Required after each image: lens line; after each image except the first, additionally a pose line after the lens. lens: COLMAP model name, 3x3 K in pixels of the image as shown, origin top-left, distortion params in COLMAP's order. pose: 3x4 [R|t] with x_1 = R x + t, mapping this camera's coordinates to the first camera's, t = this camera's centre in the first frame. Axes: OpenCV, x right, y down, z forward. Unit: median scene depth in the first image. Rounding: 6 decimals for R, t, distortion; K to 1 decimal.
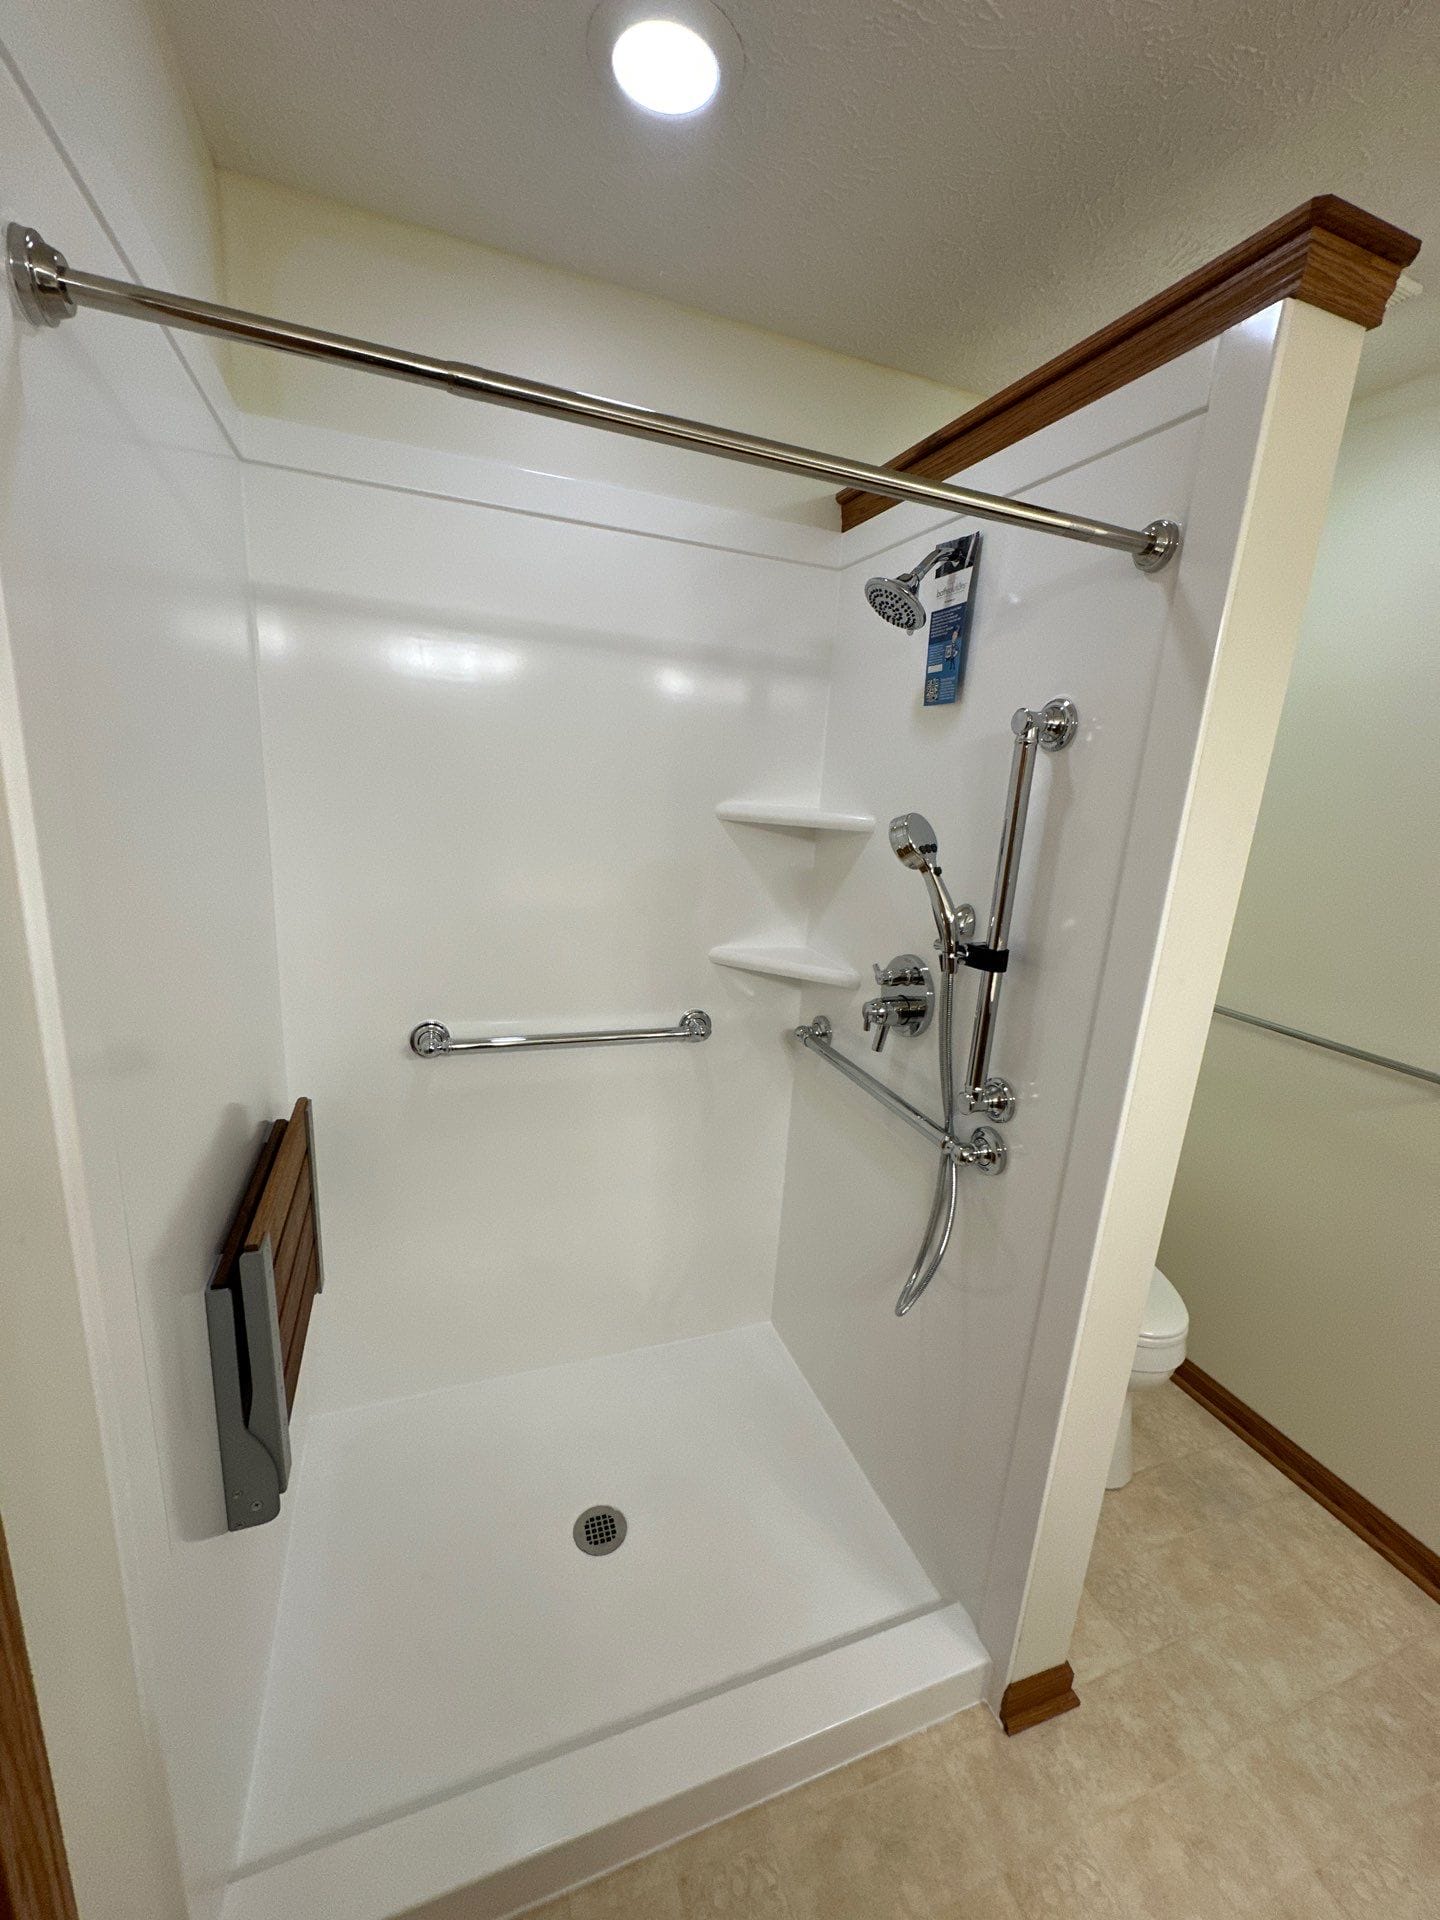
lens RADIAL K [[767.9, 0, 715.5], [0, 767.9, 961.0], [0, 0, 1]] dist [0.000577, 0.000415]
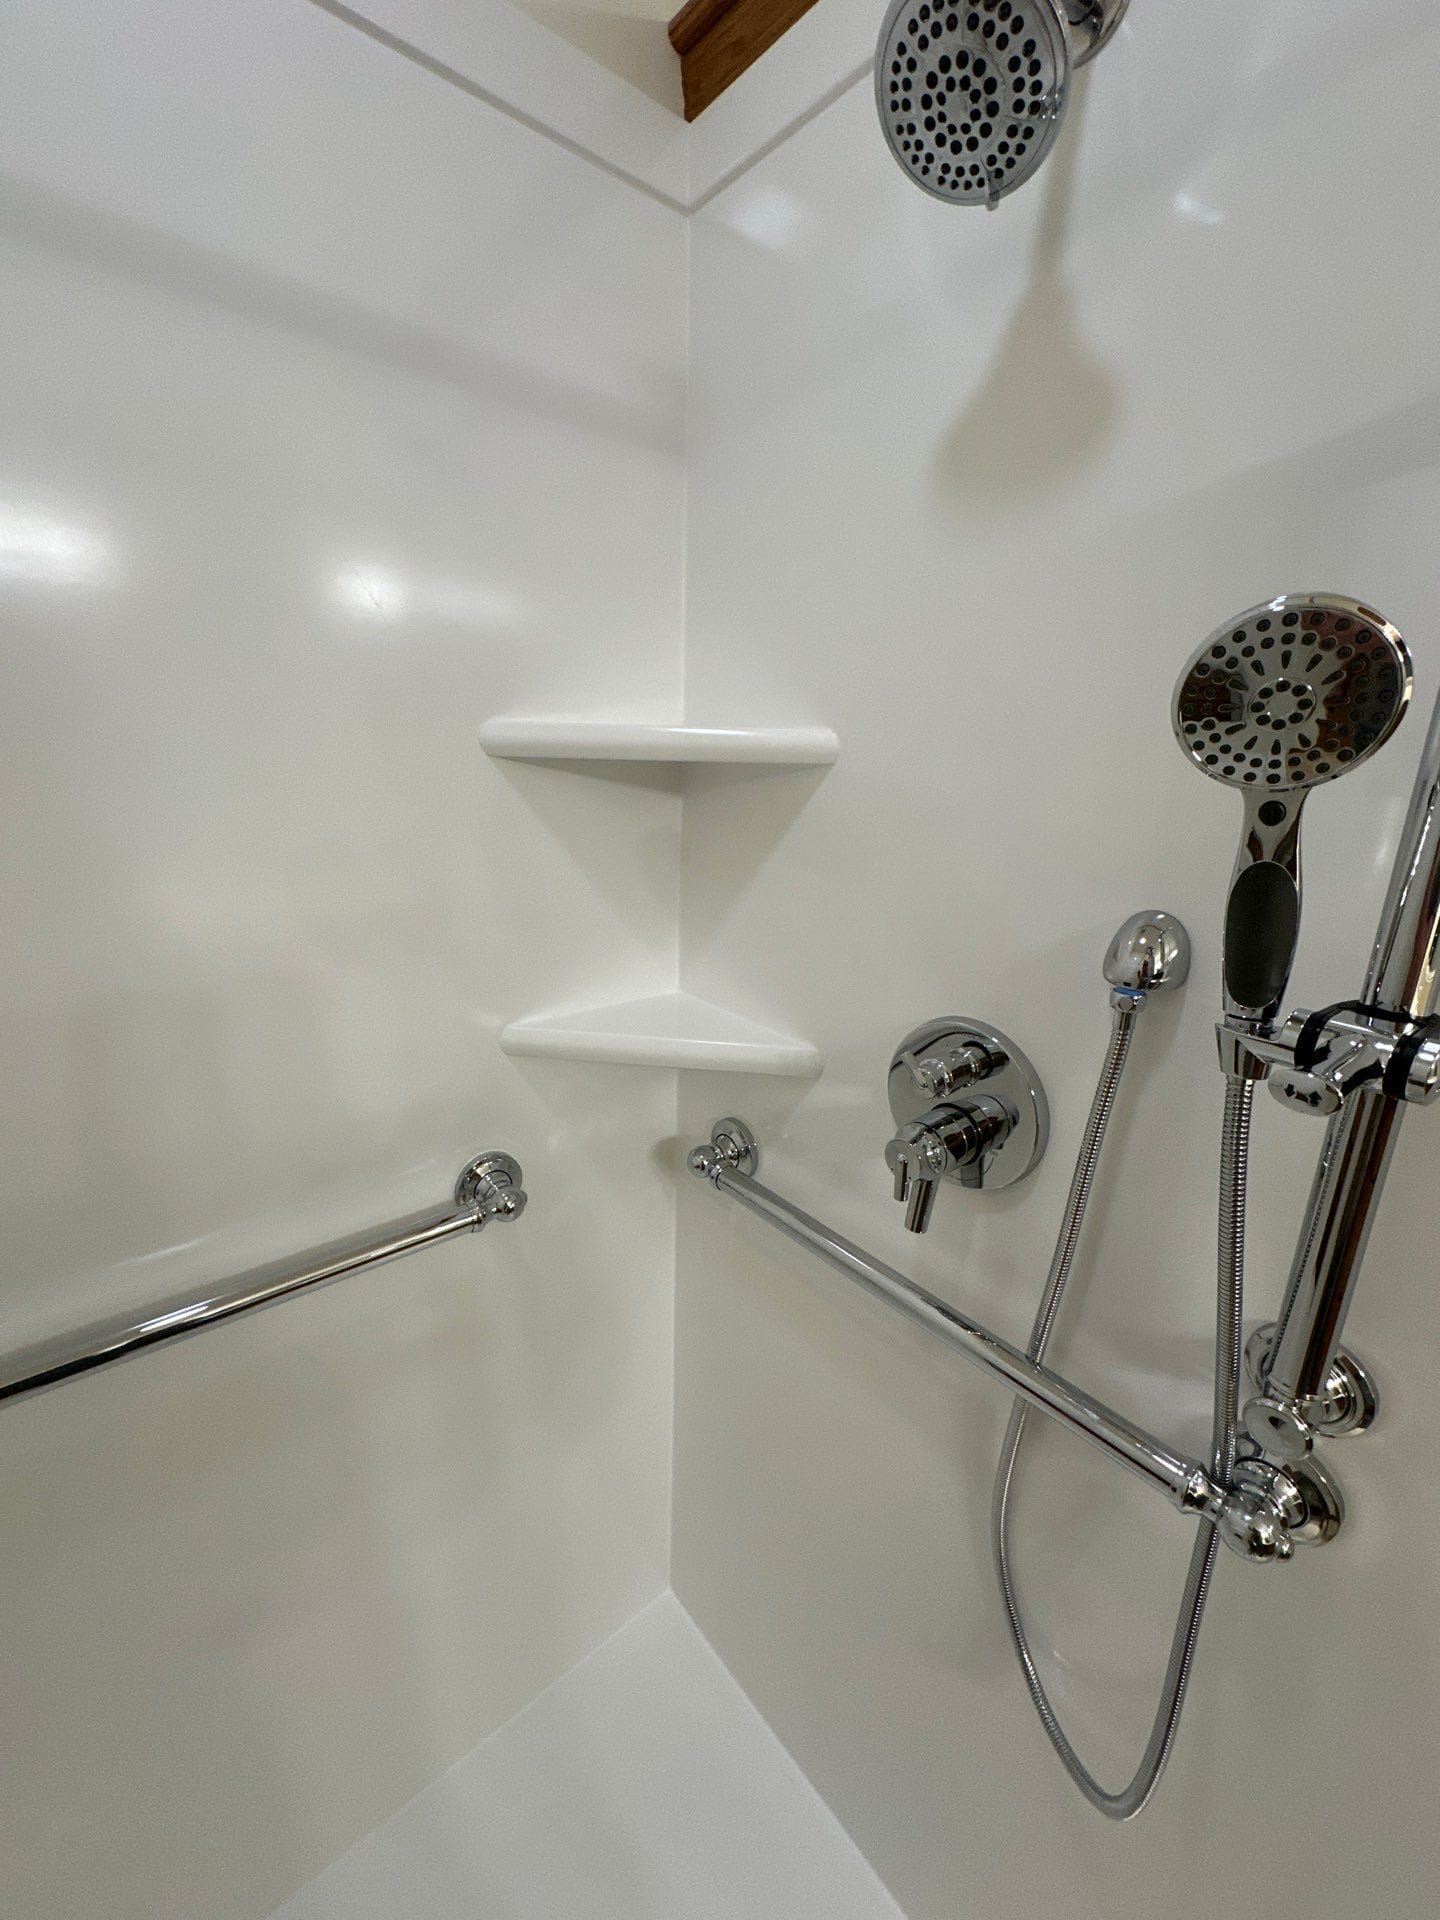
lens RADIAL K [[767.9, 0, 718.6], [0, 767.9, 958.1], [0, 0, 1]] dist [0.000577, 0.000415]
pose [[0.944021, -0.122987, 0.306103, -0.023185], [0.108595, 0.992044, 0.063678, -0.083802], [-0.311500, -0.026872, 0.949866, 0.555222]]
